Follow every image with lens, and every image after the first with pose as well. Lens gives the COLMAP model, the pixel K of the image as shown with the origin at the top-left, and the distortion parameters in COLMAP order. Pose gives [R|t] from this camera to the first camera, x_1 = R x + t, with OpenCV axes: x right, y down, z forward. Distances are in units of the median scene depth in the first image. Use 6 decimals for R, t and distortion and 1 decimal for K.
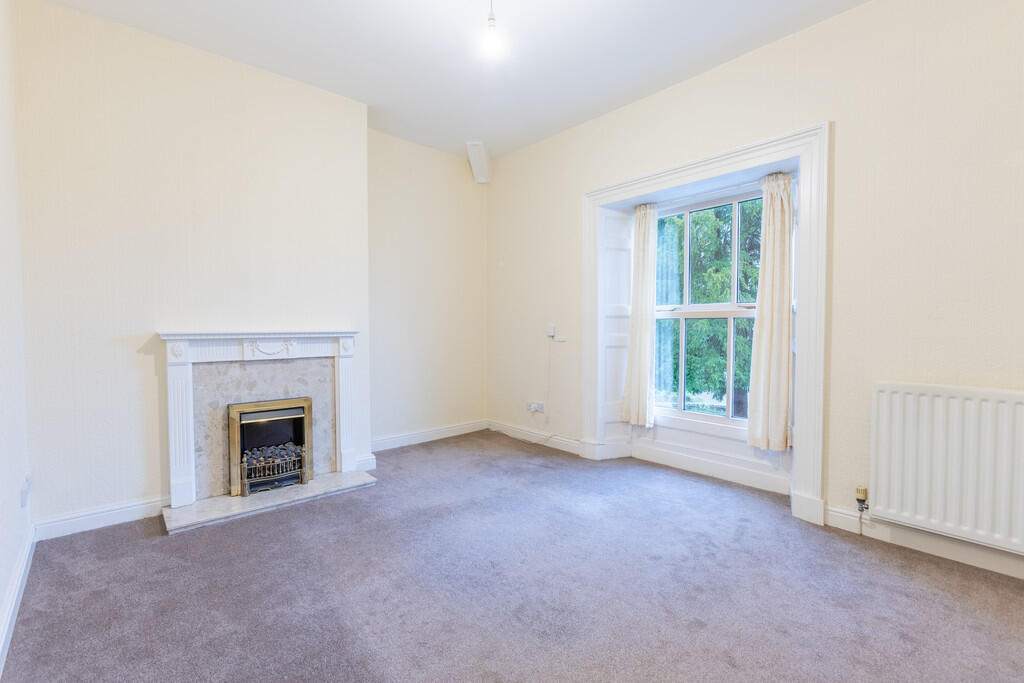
lens RADIAL K [[454.4, 0, 512.0], [0, 454.4, 341.5], [0, 0, 1]] dist [-0.022268, 0.019264]
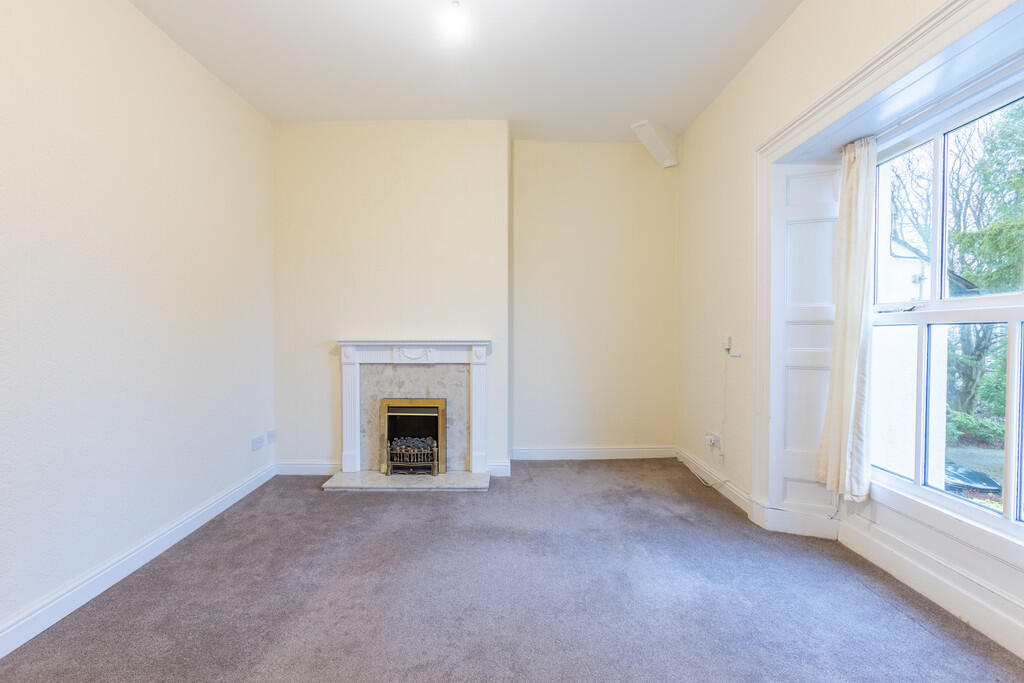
lens RADIAL K [[454.4, 0, 512.0], [0, 454.4, 341.5], [0, 0, 1]] dist [-0.022268, 0.019264]
pose [[0.754826, 0.012643, -0.655803, 0.421946], [-0.023201, 0.999703, -0.007432, -0.014033], [0.655514, 0.020826, 0.754896, 0.271582]]
